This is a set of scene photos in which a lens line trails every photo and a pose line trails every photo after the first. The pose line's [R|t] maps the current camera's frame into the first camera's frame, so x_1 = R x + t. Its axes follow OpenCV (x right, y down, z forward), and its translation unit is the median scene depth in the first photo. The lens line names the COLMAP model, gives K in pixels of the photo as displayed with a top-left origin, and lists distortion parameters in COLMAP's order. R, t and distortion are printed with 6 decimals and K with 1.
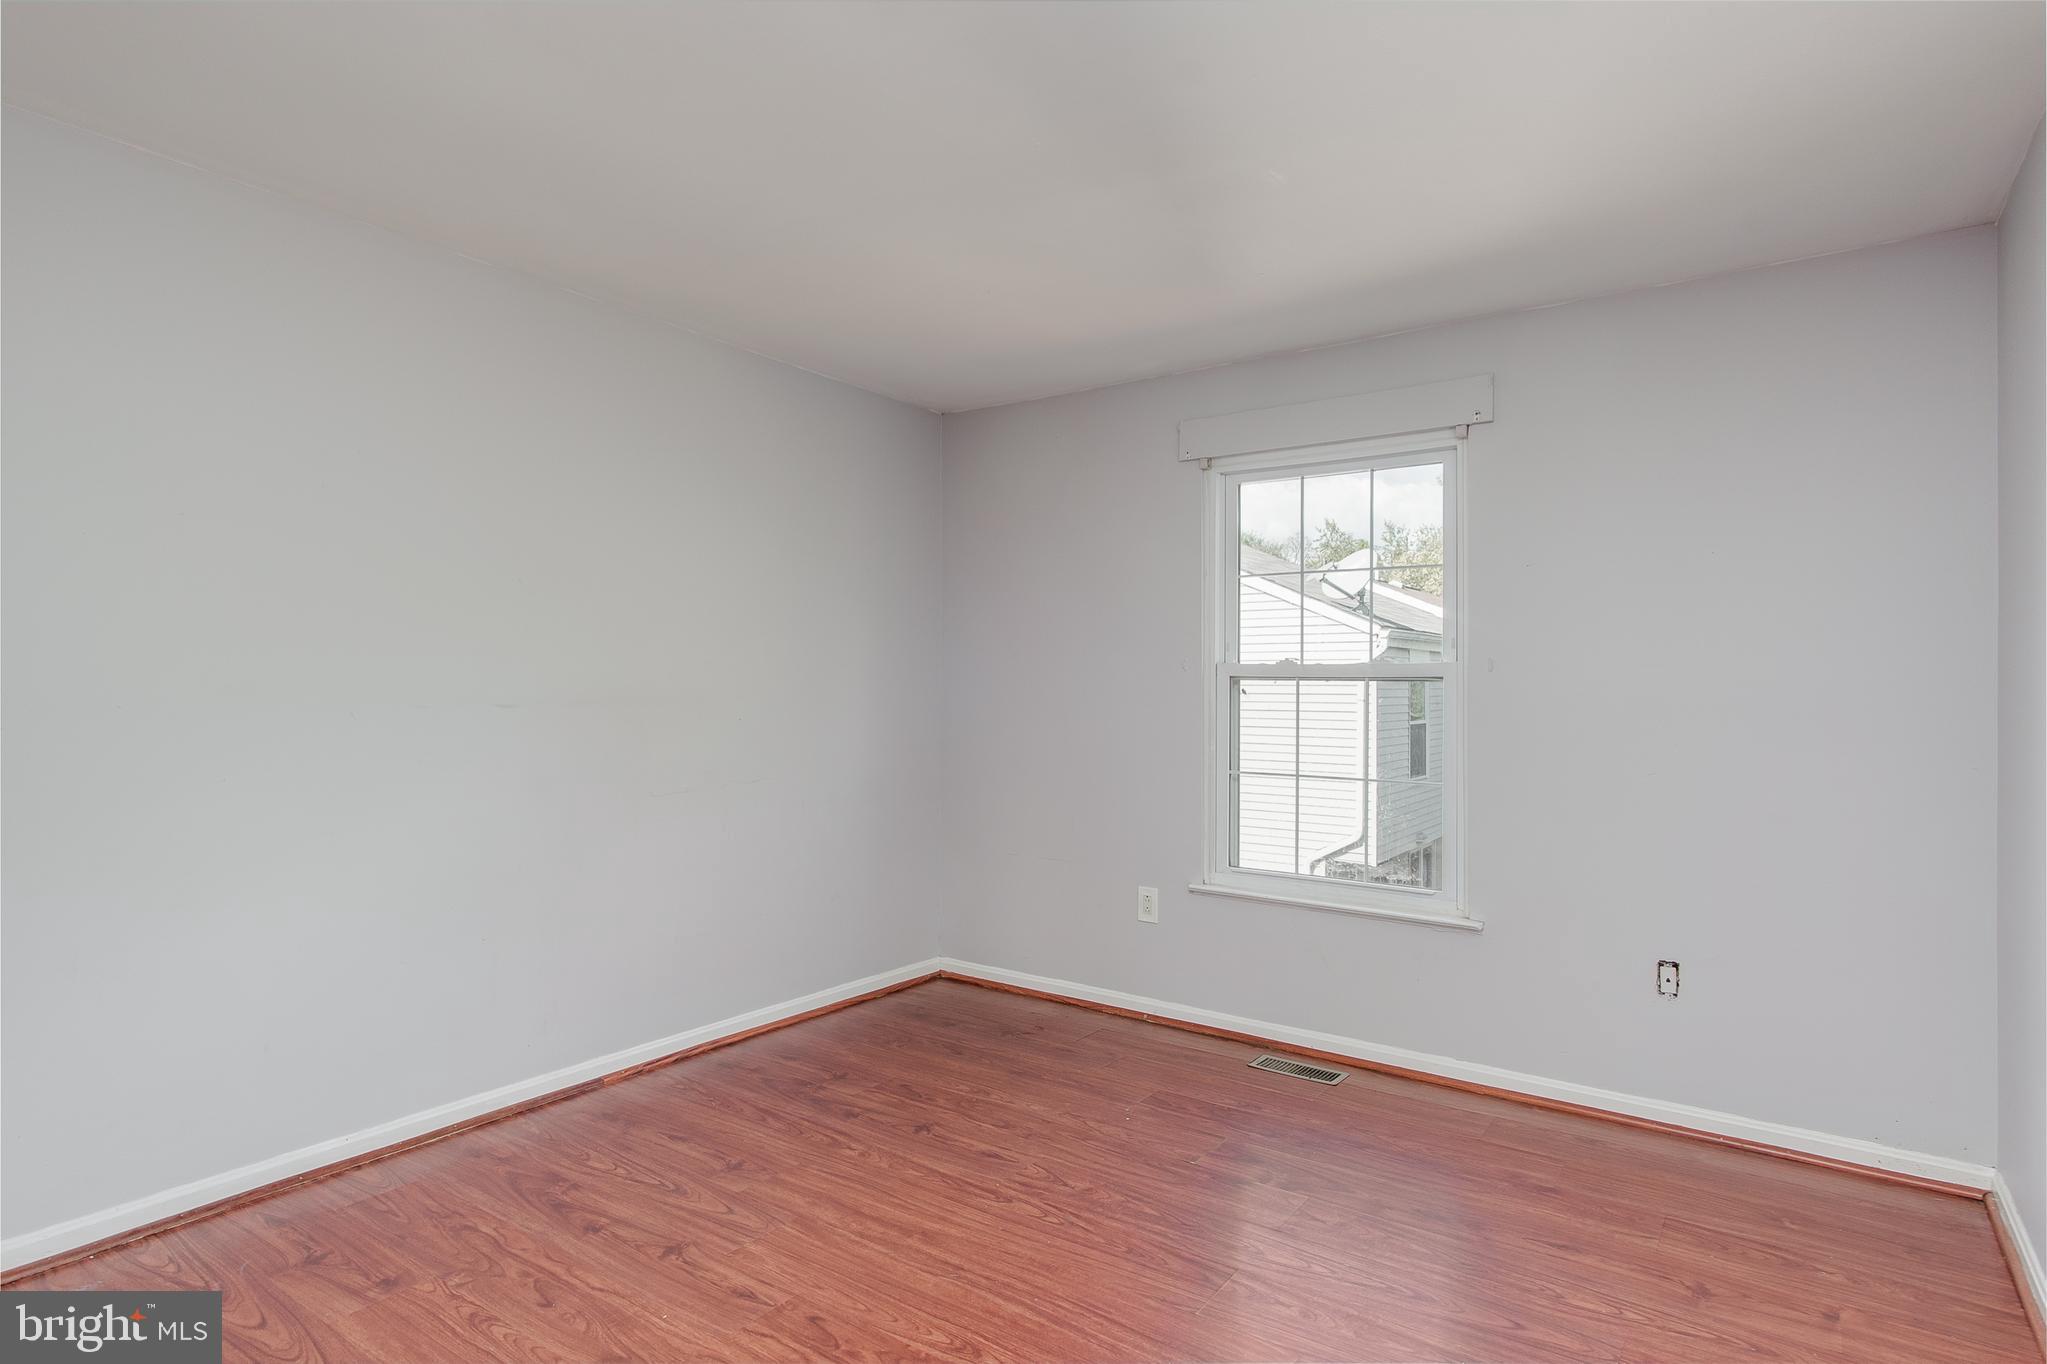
lens RADIAL K [[1087.5, 0, 1022.6], [0, 1087.5, 652.9], [0, 0, 1]] dist [-0.000969, -0.000513]
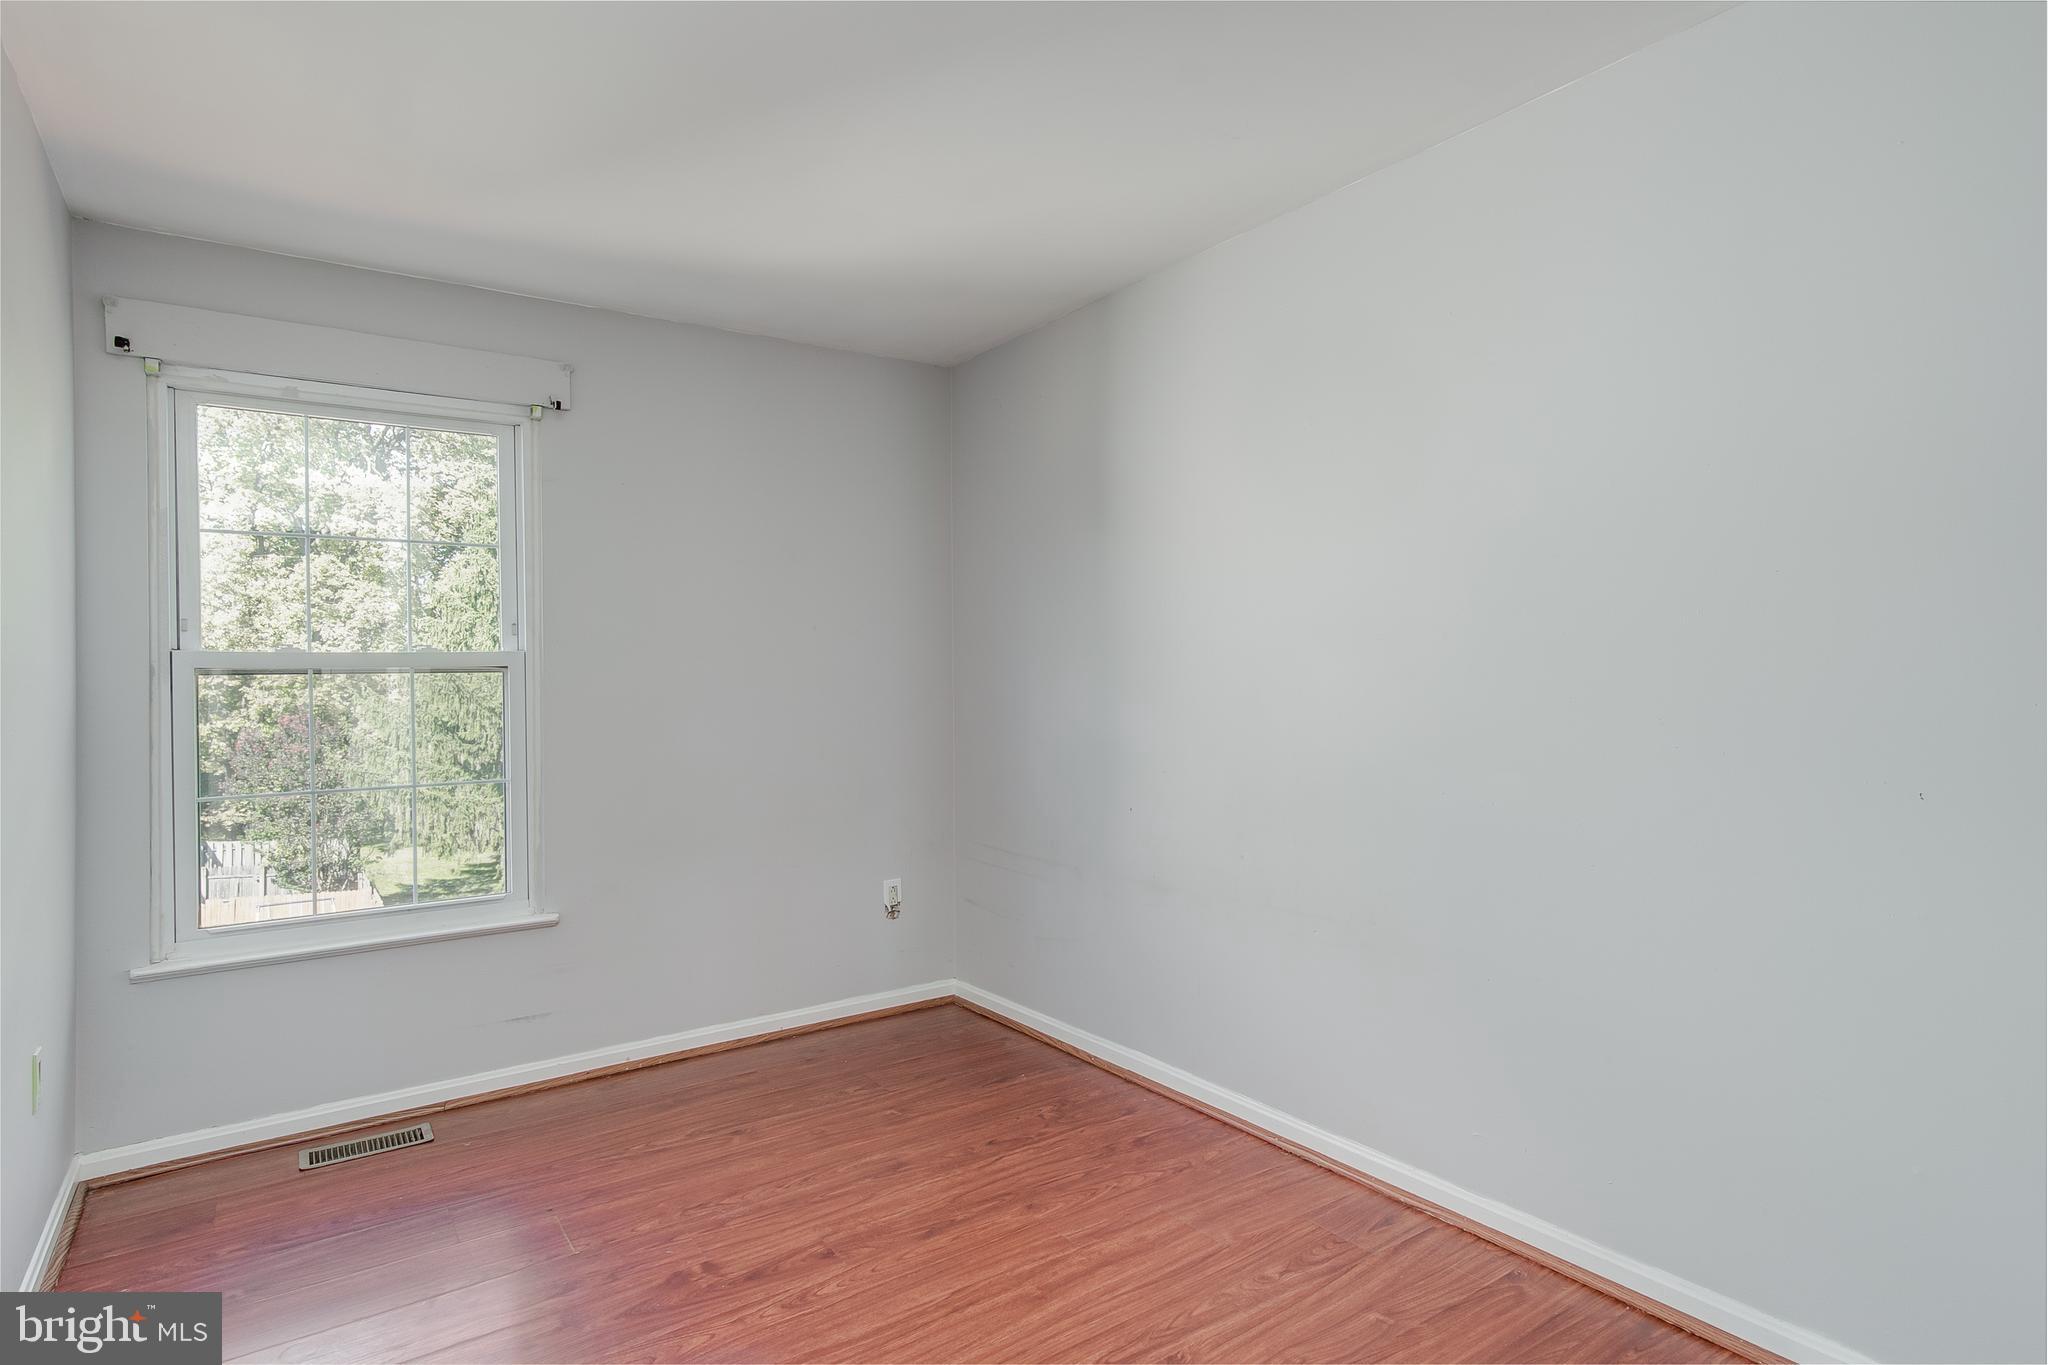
lens RADIAL K [[1093.7, 0, 1035.6], [0, 1093.7, 676.2], [0, 0, 1]] dist [0.004043, 0.001662]
pose [[0.321621, -0.017095, 0.946714, -0.372695], [-0.011134, 0.999700, 0.021835, 0.003562], [-0.946803, -0.017564, 0.321334, 0.266093]]
